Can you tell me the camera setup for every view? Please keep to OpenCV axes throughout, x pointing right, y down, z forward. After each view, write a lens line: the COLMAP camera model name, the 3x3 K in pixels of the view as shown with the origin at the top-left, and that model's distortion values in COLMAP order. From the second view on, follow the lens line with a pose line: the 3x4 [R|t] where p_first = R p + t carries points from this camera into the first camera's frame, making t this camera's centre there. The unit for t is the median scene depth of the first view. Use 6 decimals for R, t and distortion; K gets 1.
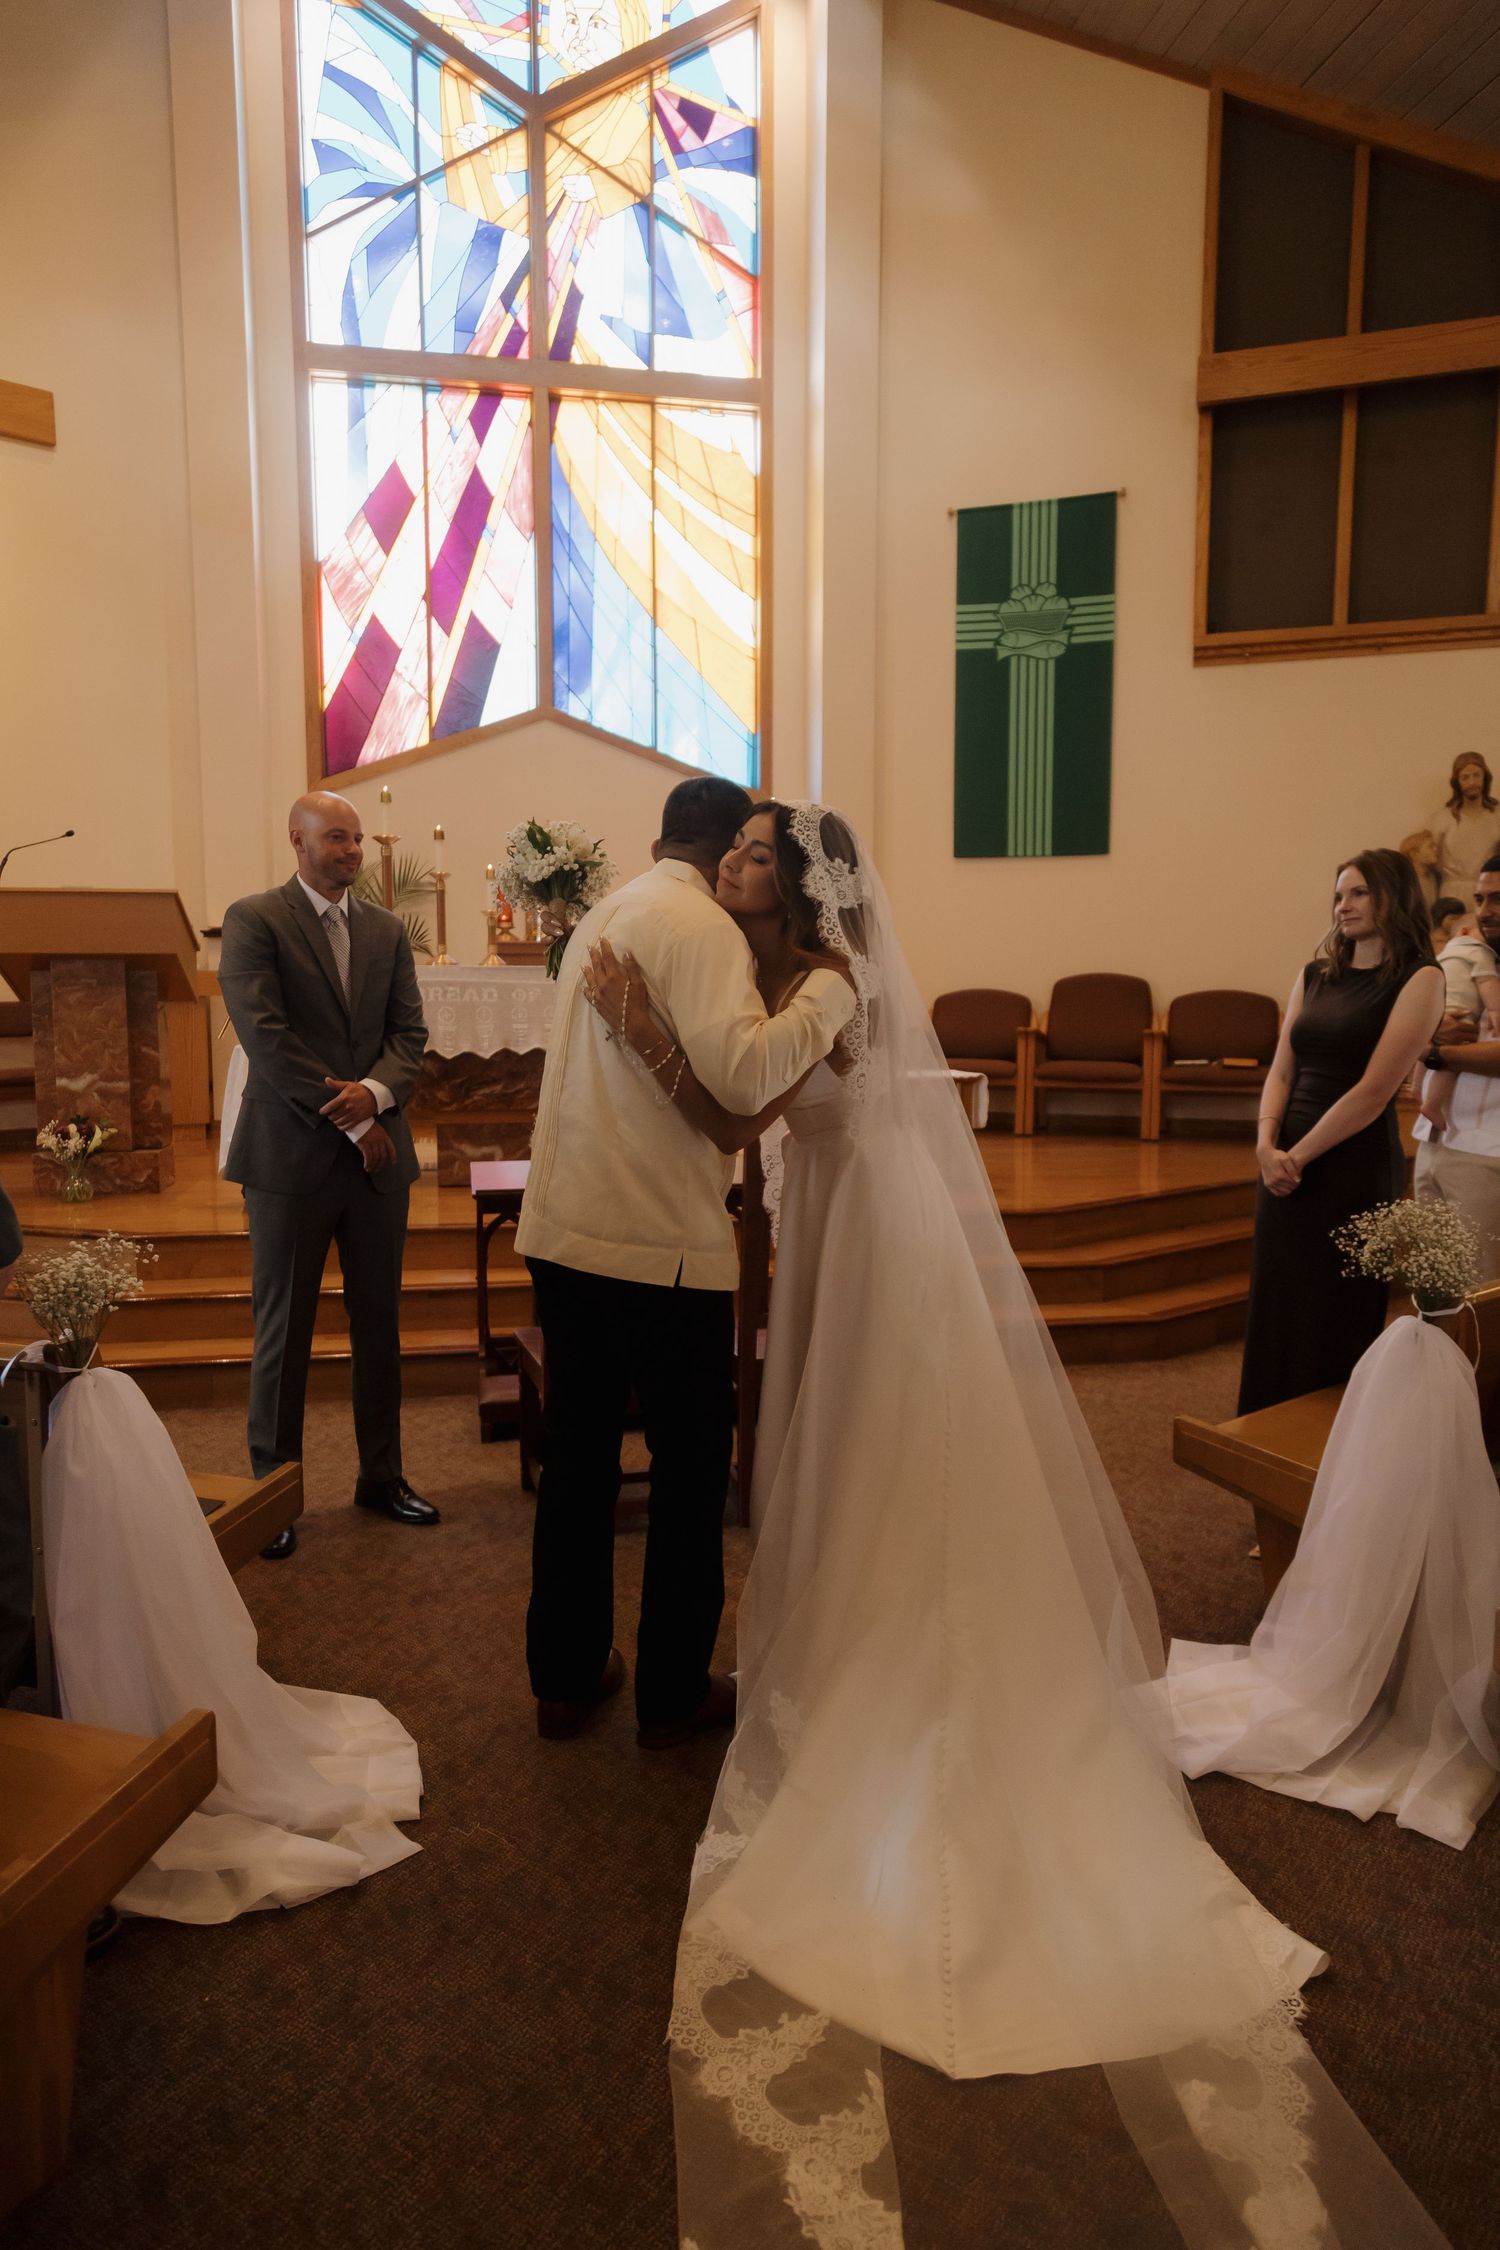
lens RADIAL K [[1439.3, 0, 758.8], [0, 1439.3, 1124.2], [0, 0, 1]] dist [0.002509, 0.002820]
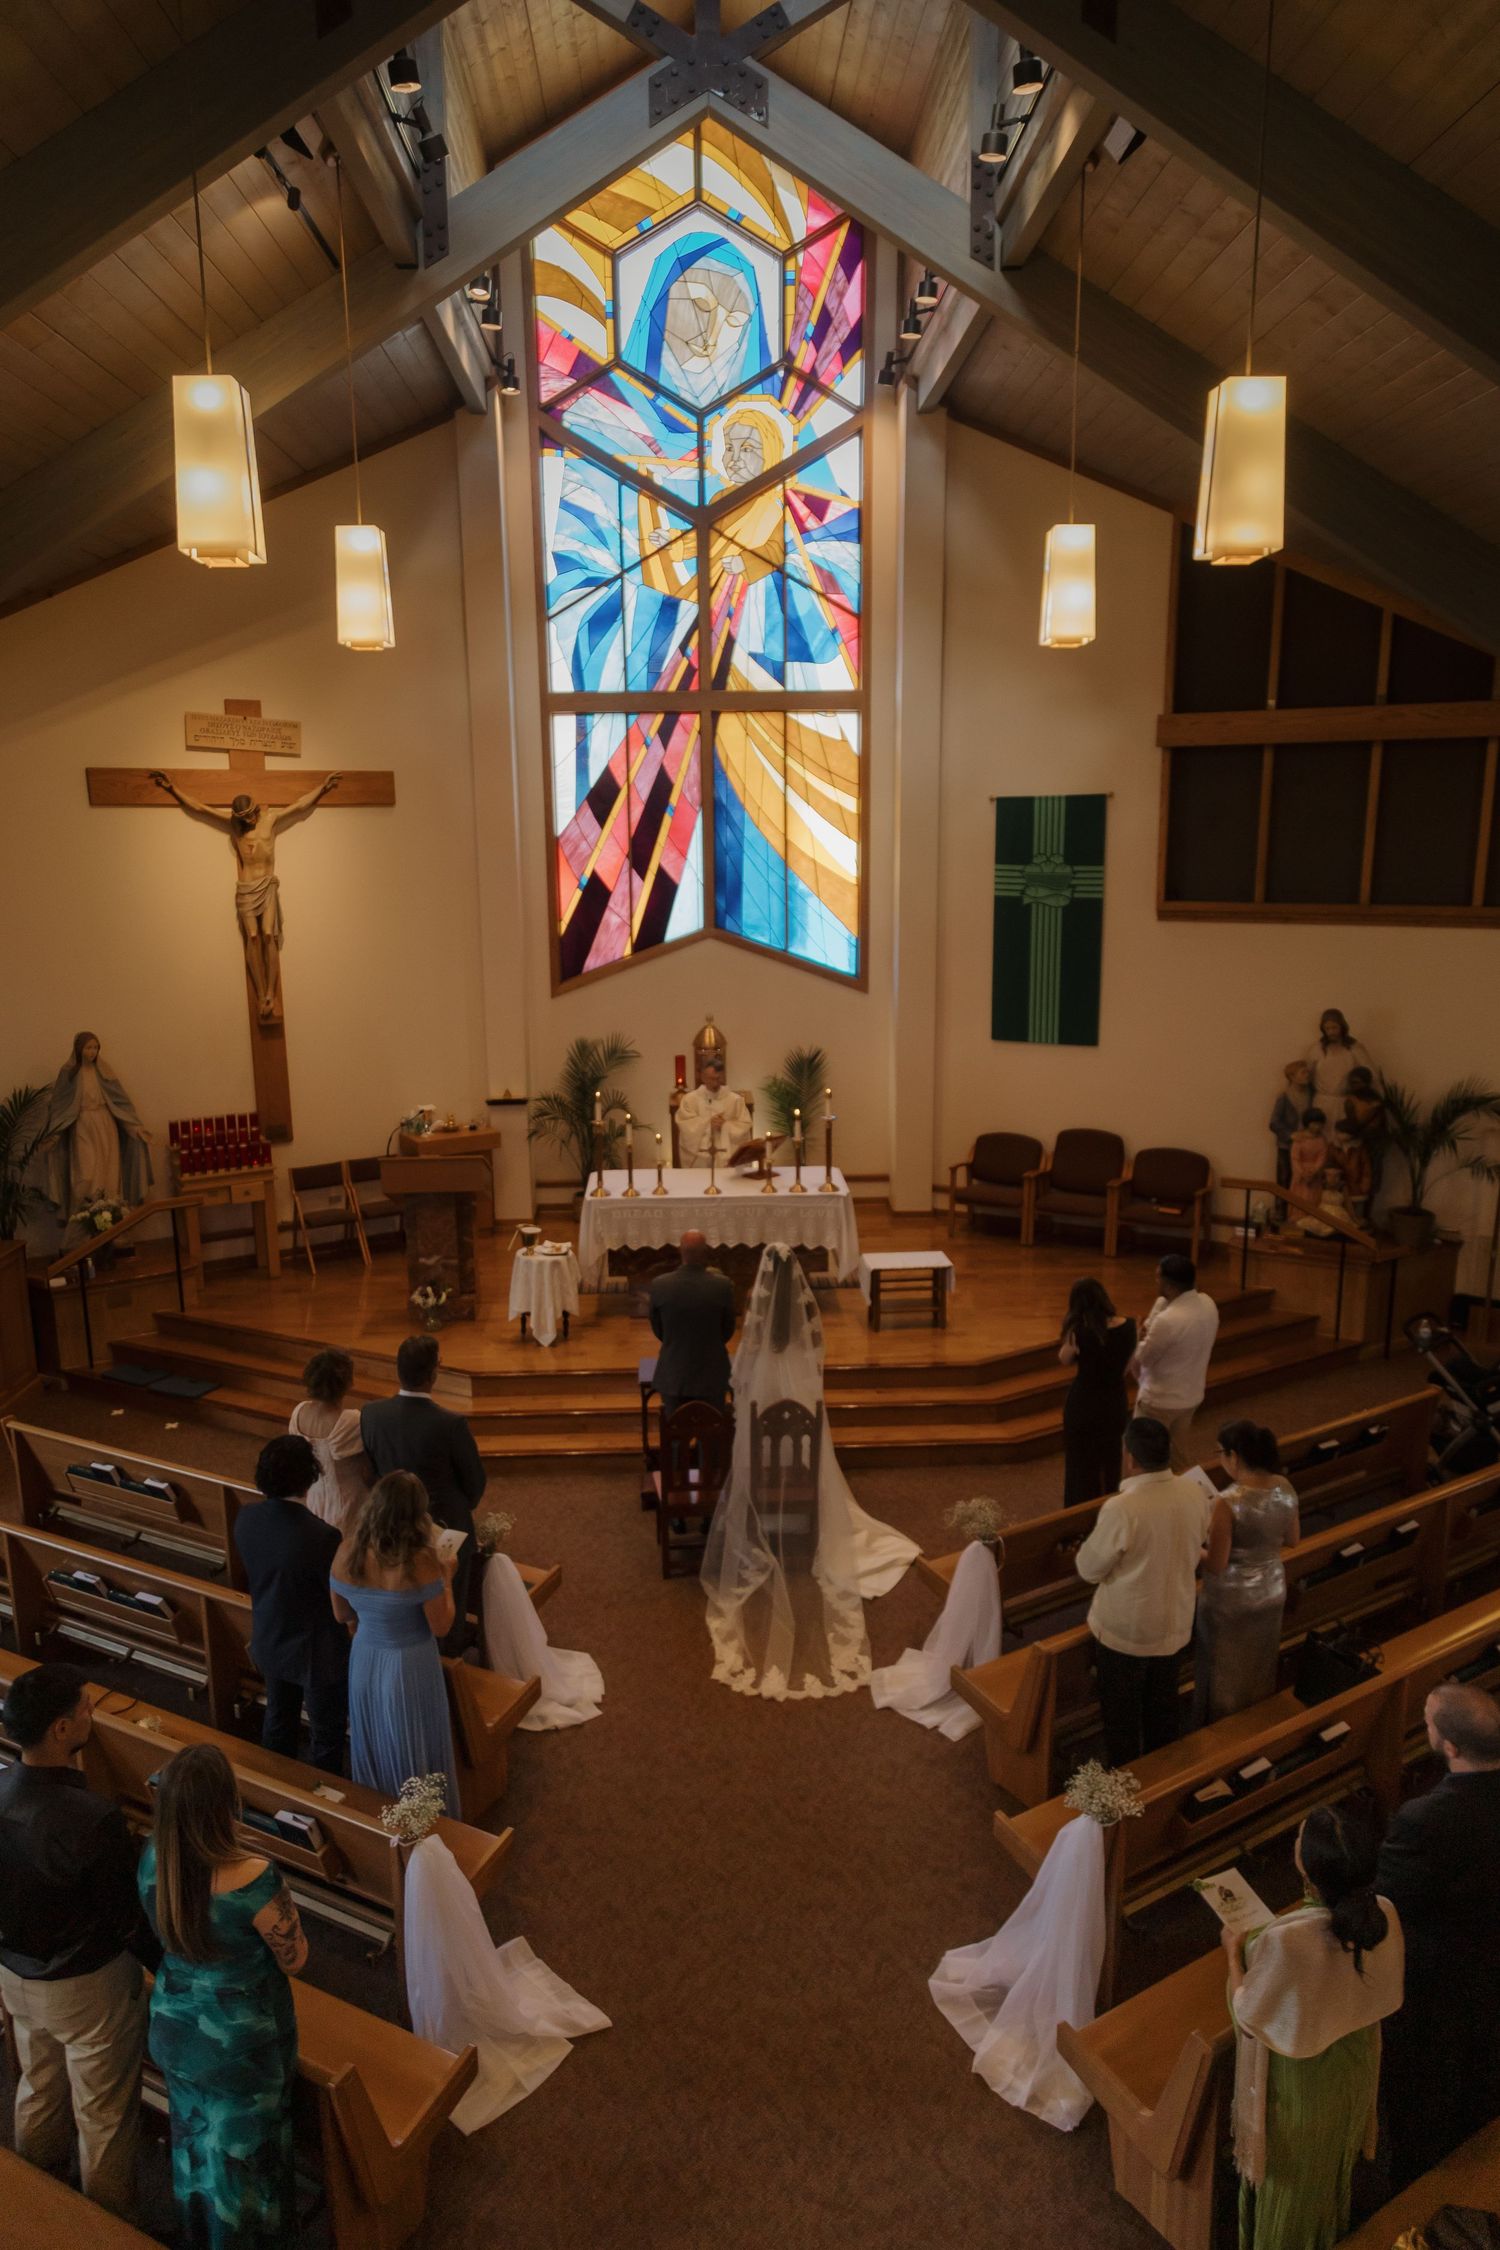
lens RADIAL K [[1439.3, 0, 770.7], [0, 1439.3, 1101.2], [0, 0, 1]] dist [0.002509, 0.002820]
pose [[0.989164, 0.020090, -0.145436, 0.131176], [-0.006695, 0.995735, 0.092013, -0.260691], [0.146664, -0.090042, 0.985080, -0.447078]]
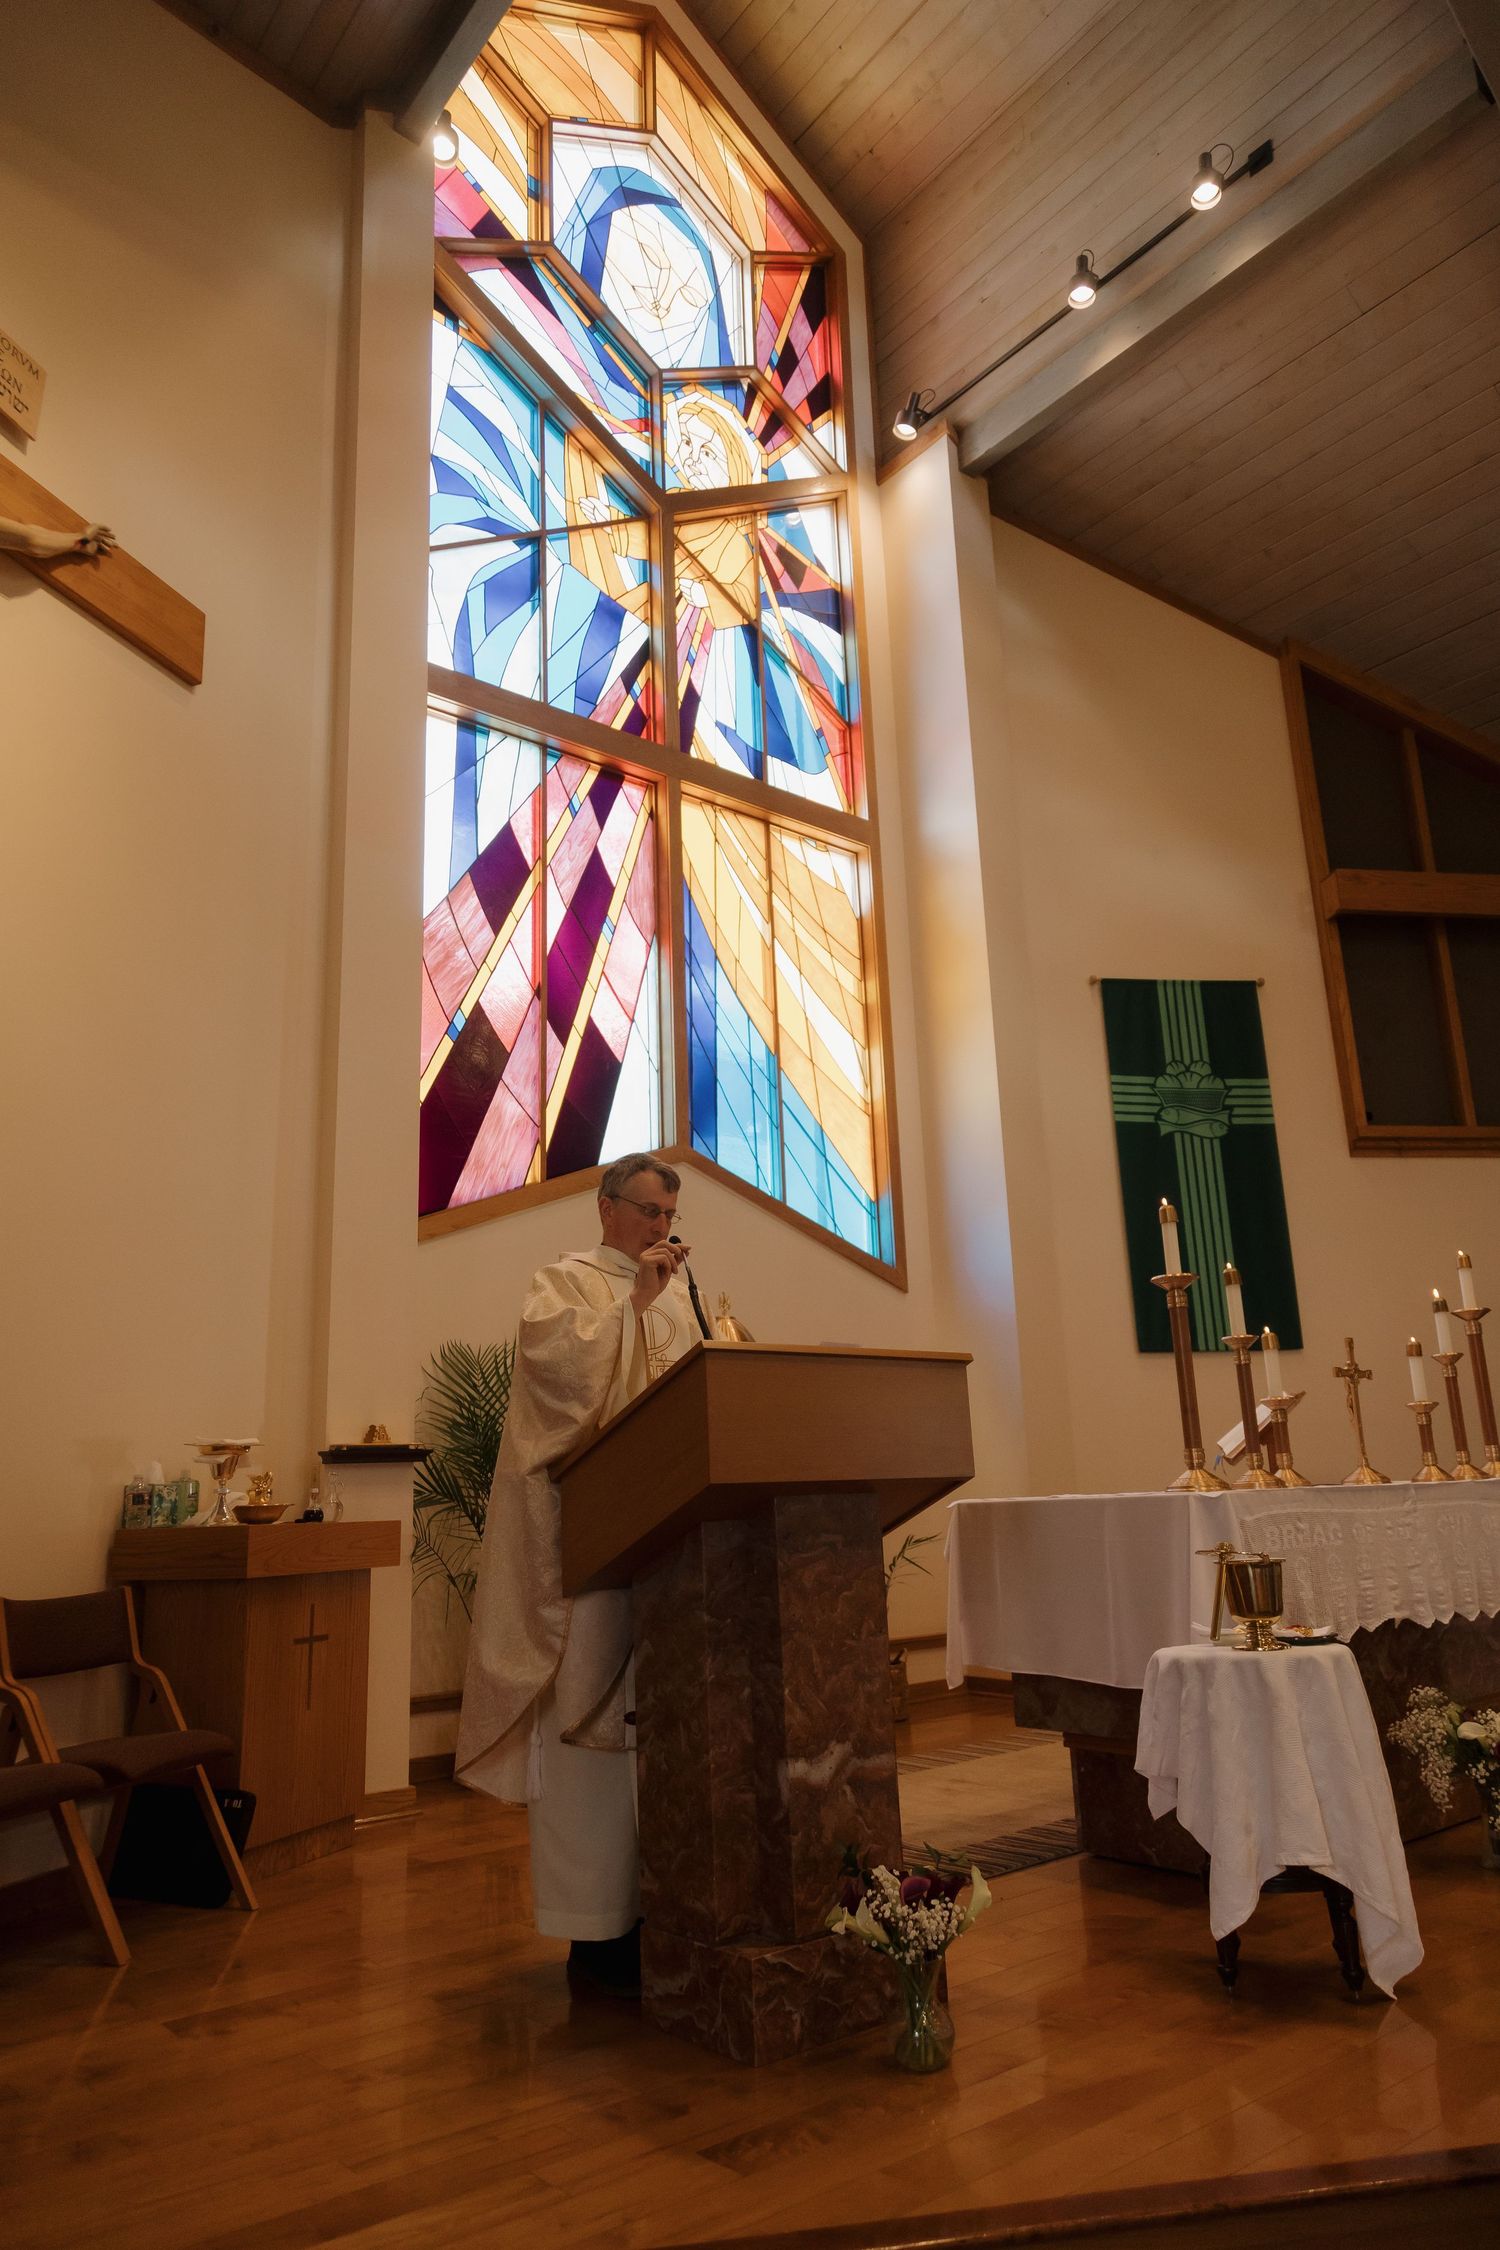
lens RADIAL K [[1439.3, 0, 744.3], [0, 1439.3, 1134.7], [0, 0, 1]] dist [0.002509, 0.002820]
pose [[0.885611, 0.083782, 0.456808, -0.482714], [0.080798, 0.940799, -0.329193, -0.046291], [-0.457345, 0.328446, 0.826413, 0.374610]]
